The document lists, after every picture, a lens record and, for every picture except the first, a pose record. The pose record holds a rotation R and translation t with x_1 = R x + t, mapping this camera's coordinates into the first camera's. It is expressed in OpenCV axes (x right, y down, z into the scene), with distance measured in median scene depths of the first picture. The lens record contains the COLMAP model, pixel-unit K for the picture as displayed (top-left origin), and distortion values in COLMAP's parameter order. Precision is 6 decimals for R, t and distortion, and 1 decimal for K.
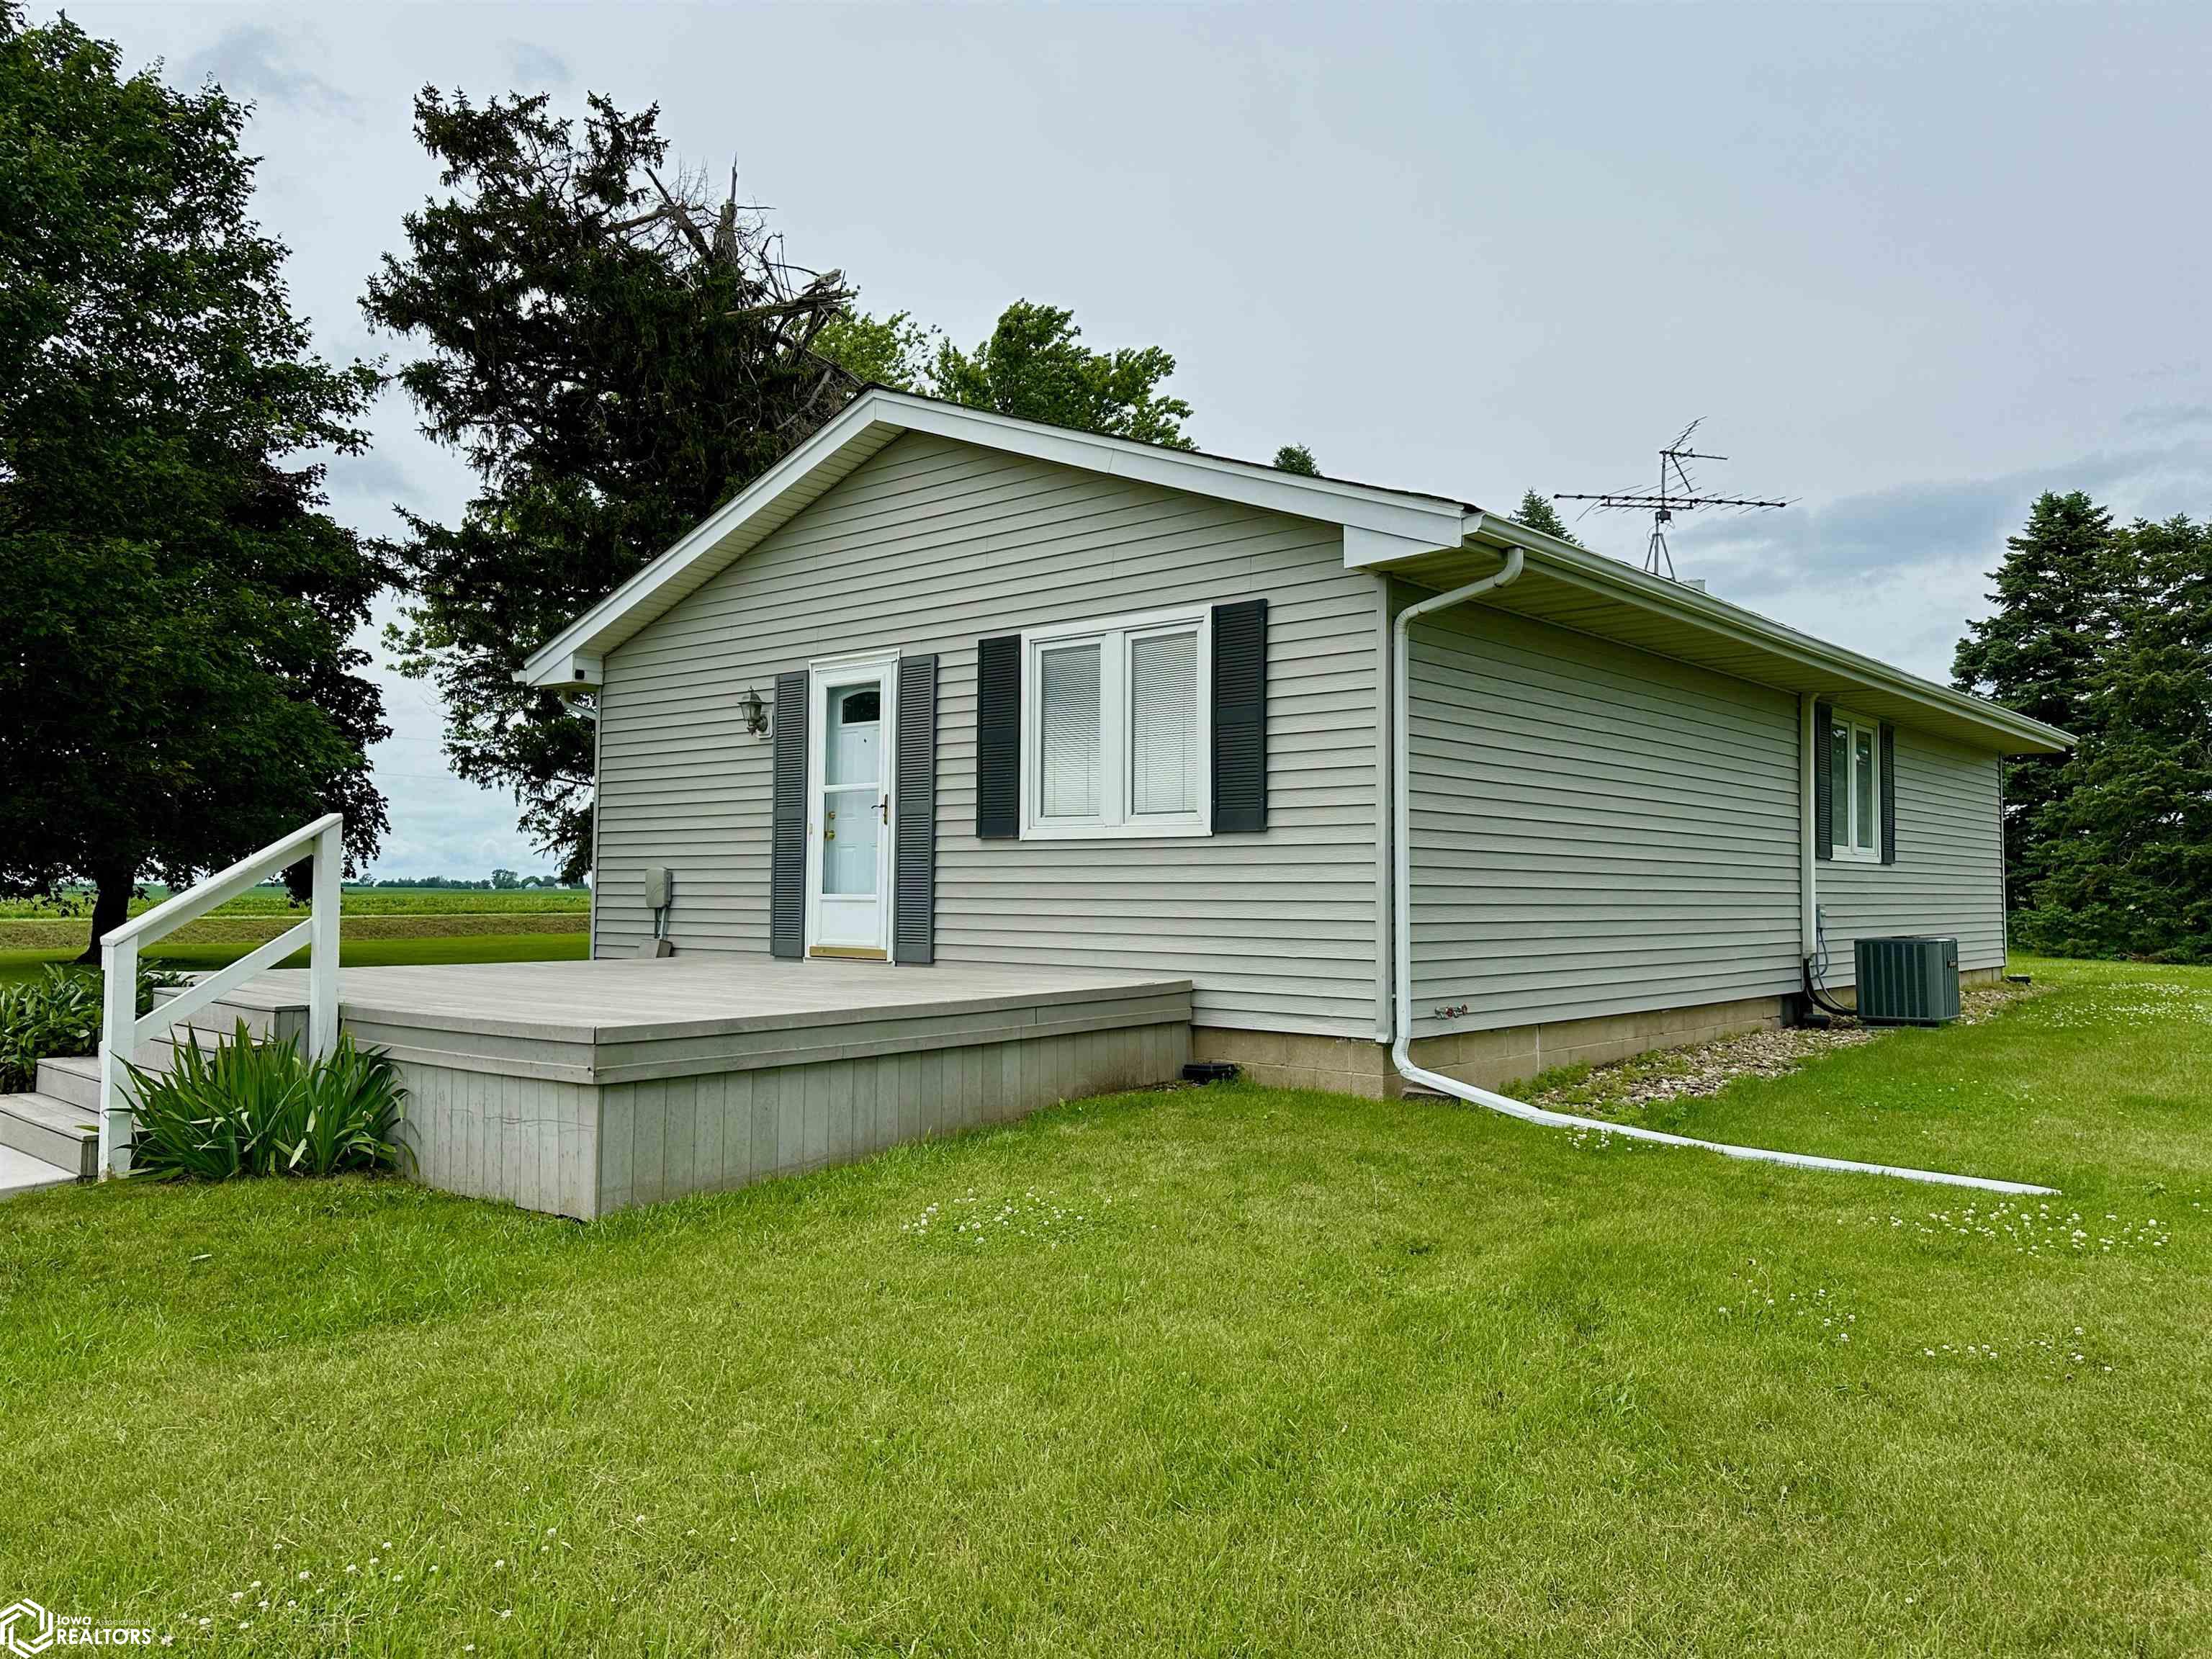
lens RADIAL K [[1574.5, 0, 1106.0], [0, 1574.5, 829.5], [0, 0, 1]] dist [-0.002474, -0.001709]
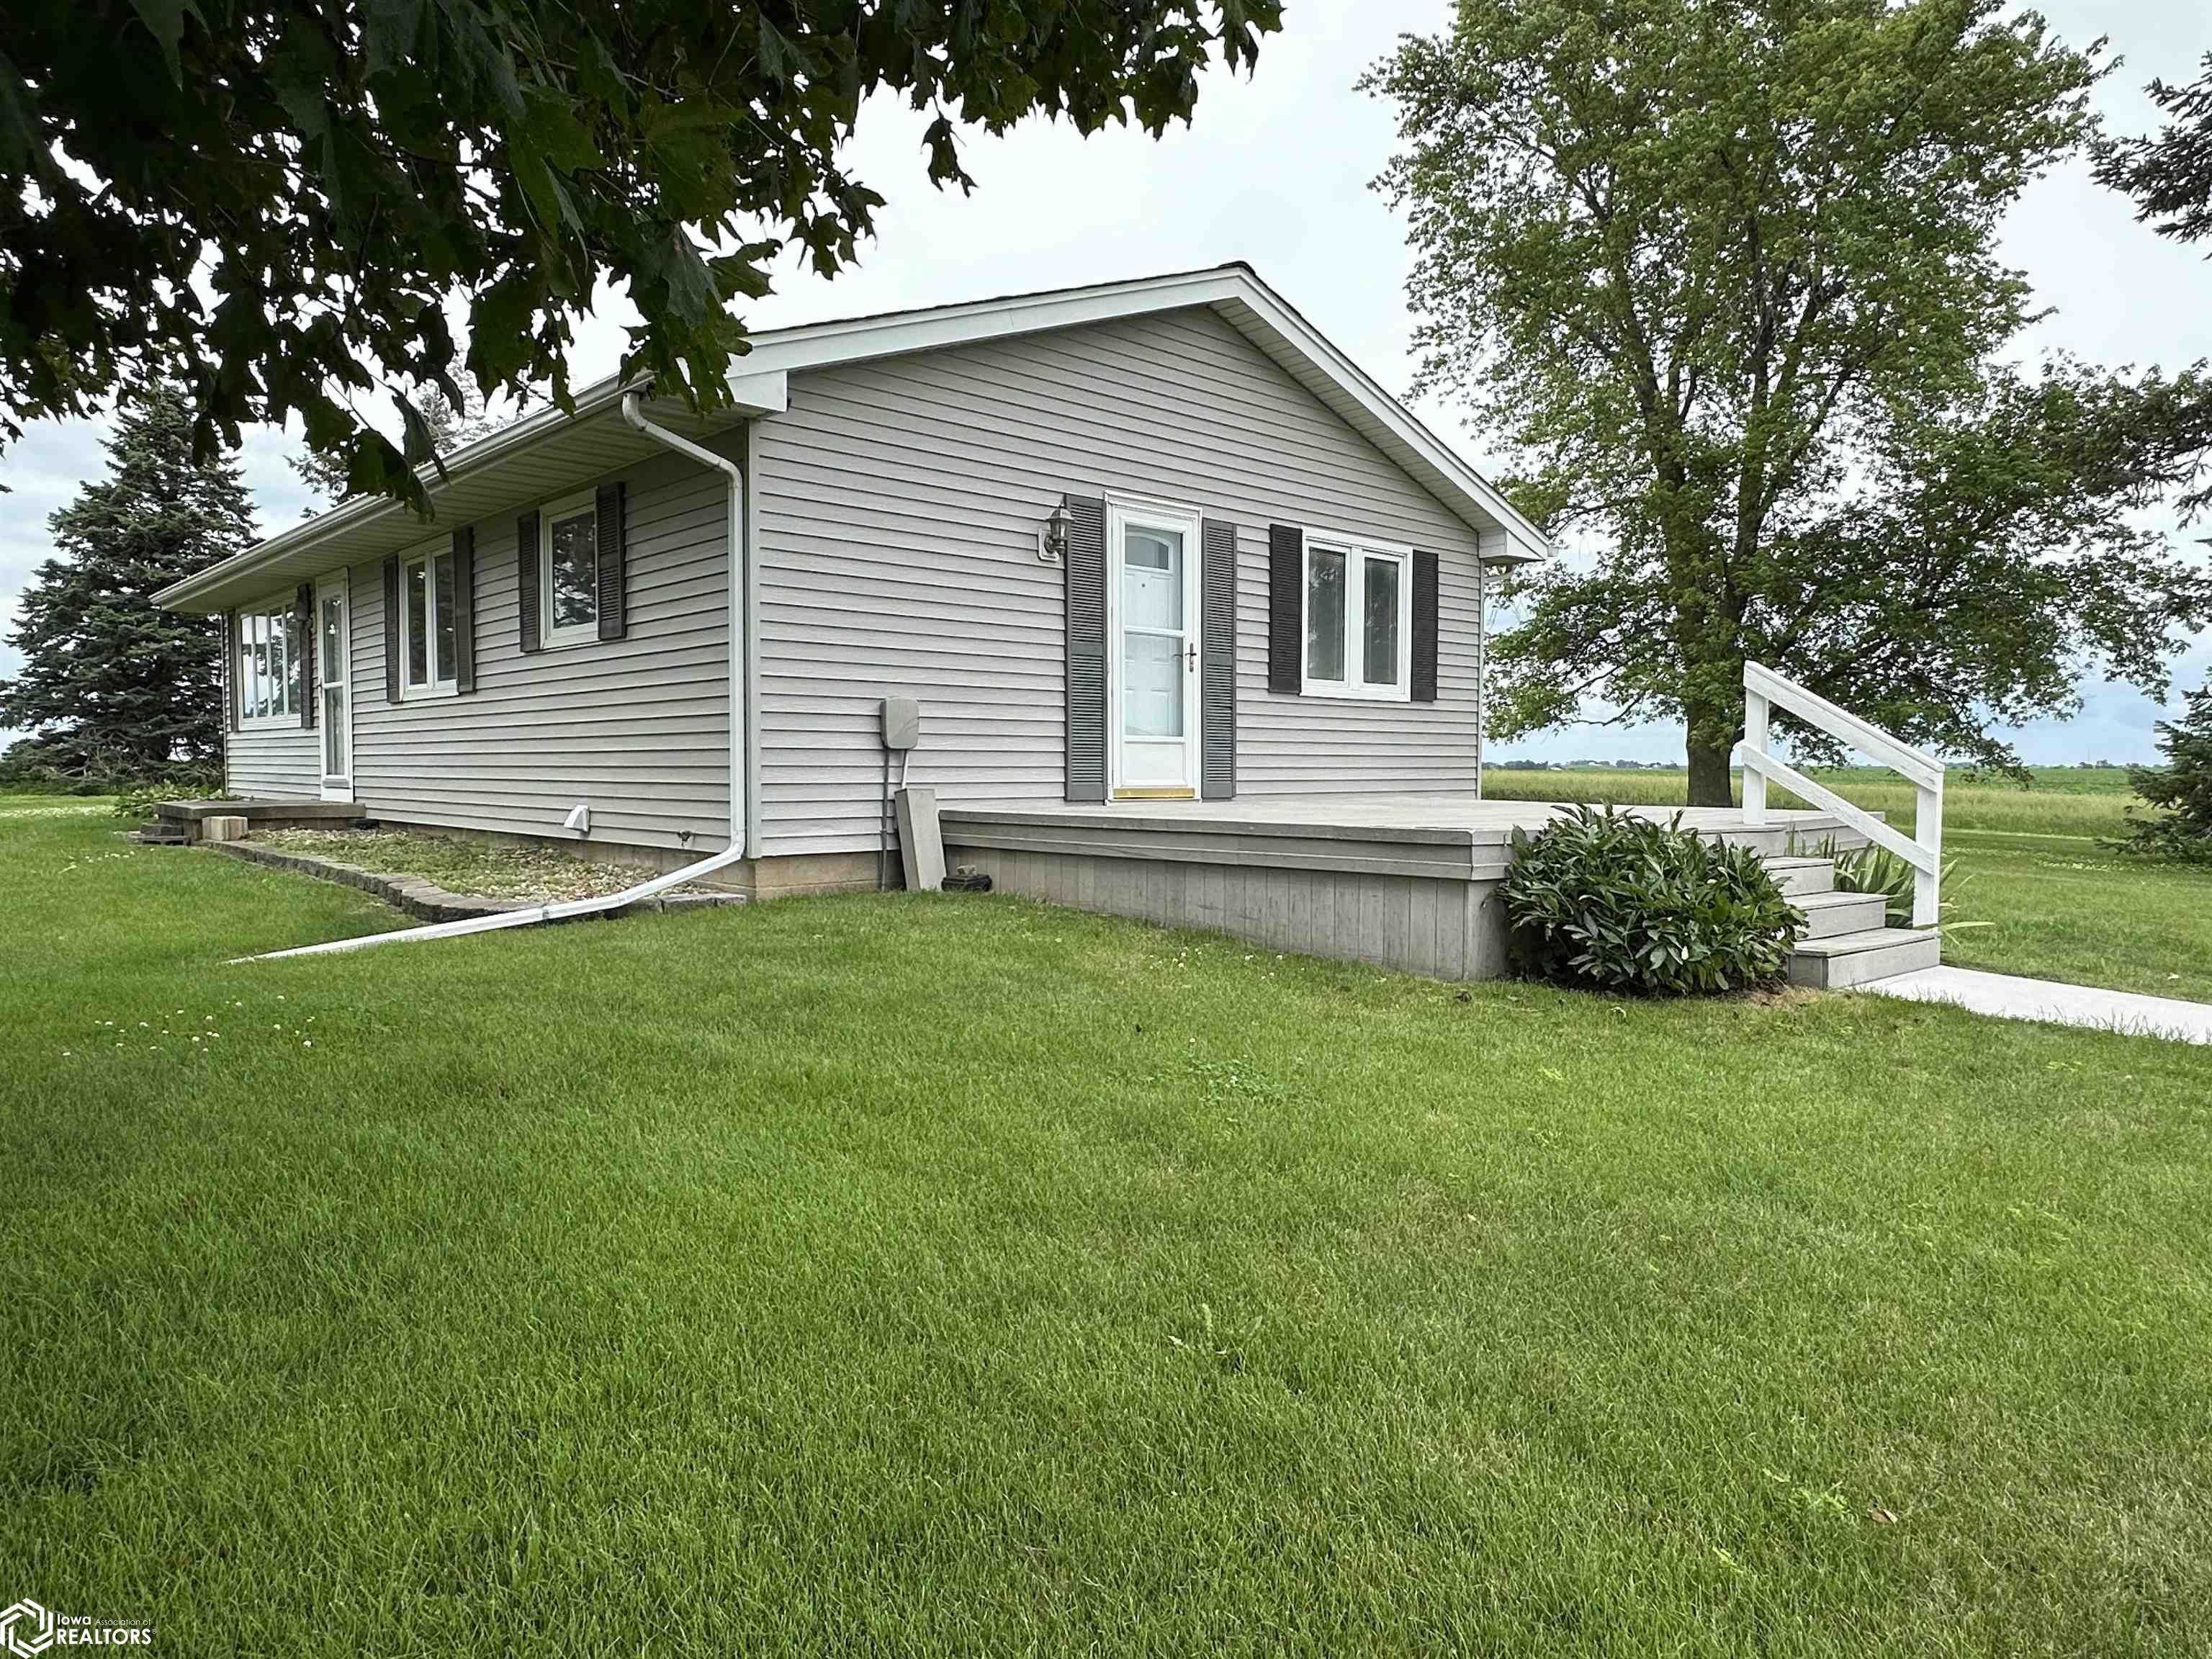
lens RADIAL K [[1407.2, 0, 1106.0], [0, 1407.2, 829.5], [0, 0, 1]] dist [-0.032938, 0.000060]
pose [[0.117164, -0.060884, 0.991245, -1.151166], [-0.051485, 0.996404, 0.067286, 0.044269], [-0.991777, -0.058918, 0.113608, 0.982608]]
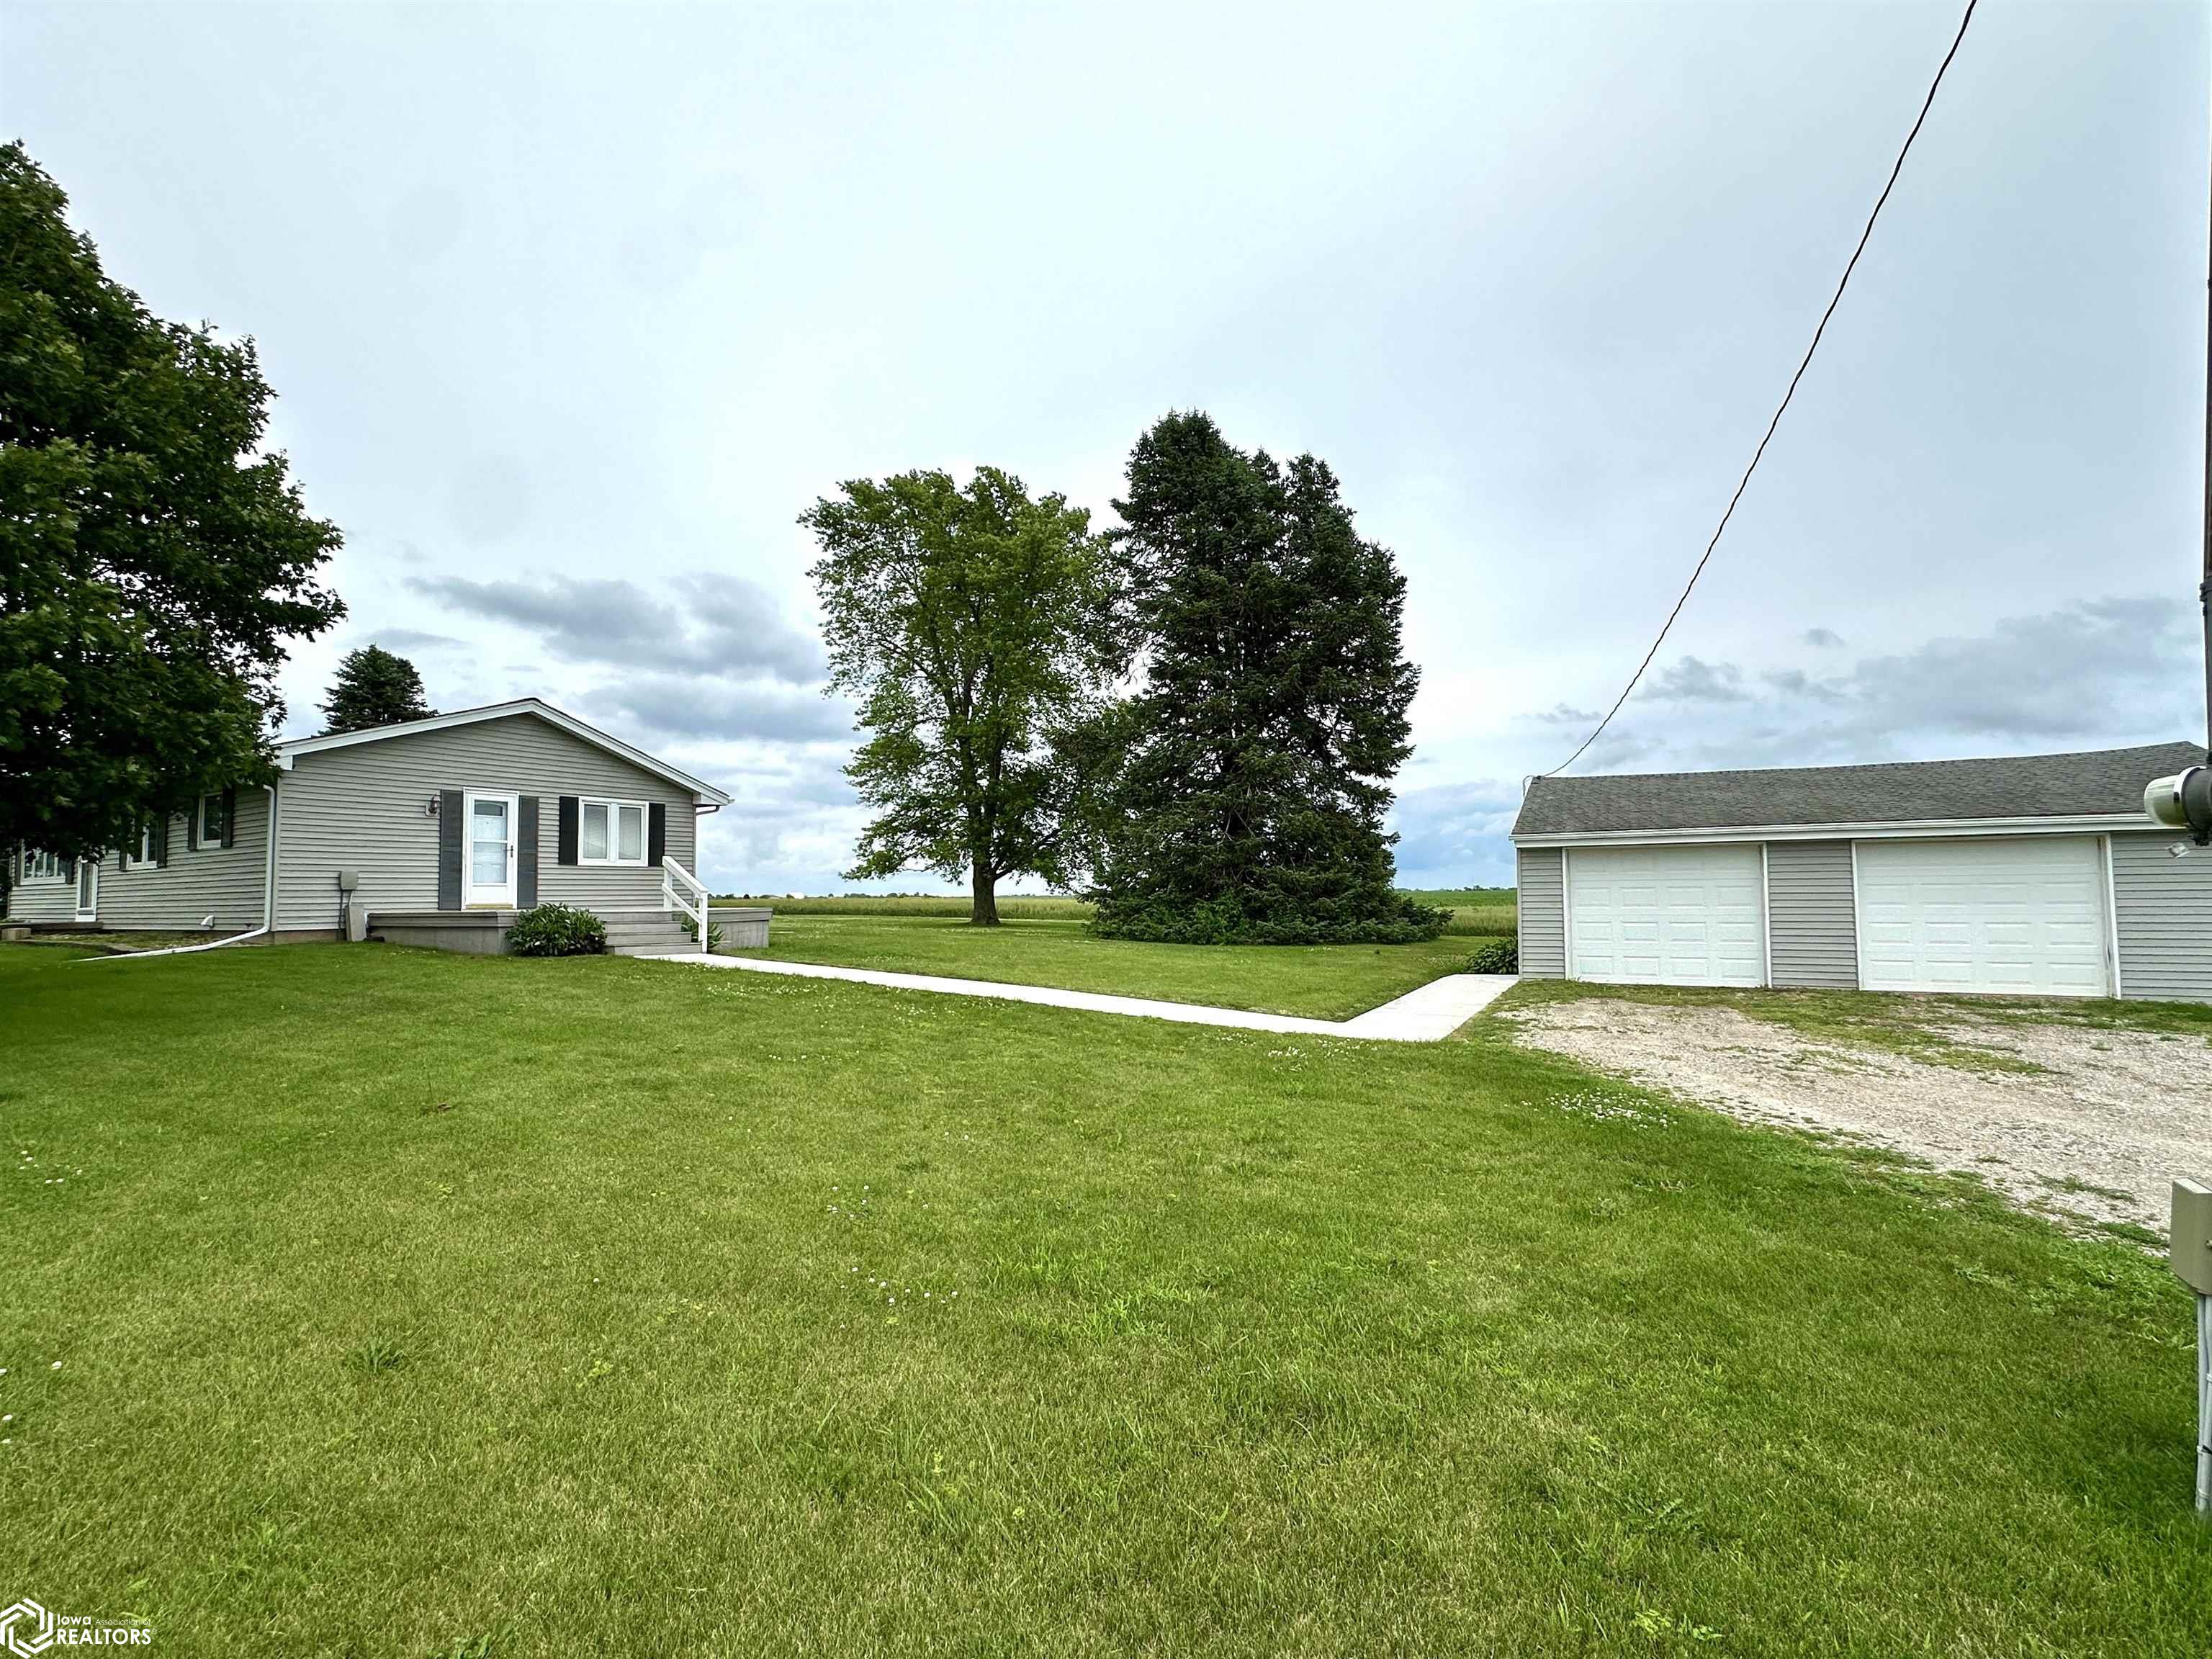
lens RADIAL K [[1039.1, 0, 1106.0], [0, 1039.1, 829.5], [0, 0, 1]] dist [-0.016659, 0.000300]
pose [[-0.162512, 0.051754, 0.985348, -2.101719], [-0.038295, 0.997540, -0.058711, 0.014602], [-0.985963, -0.047275, -0.160131, 0.308887]]
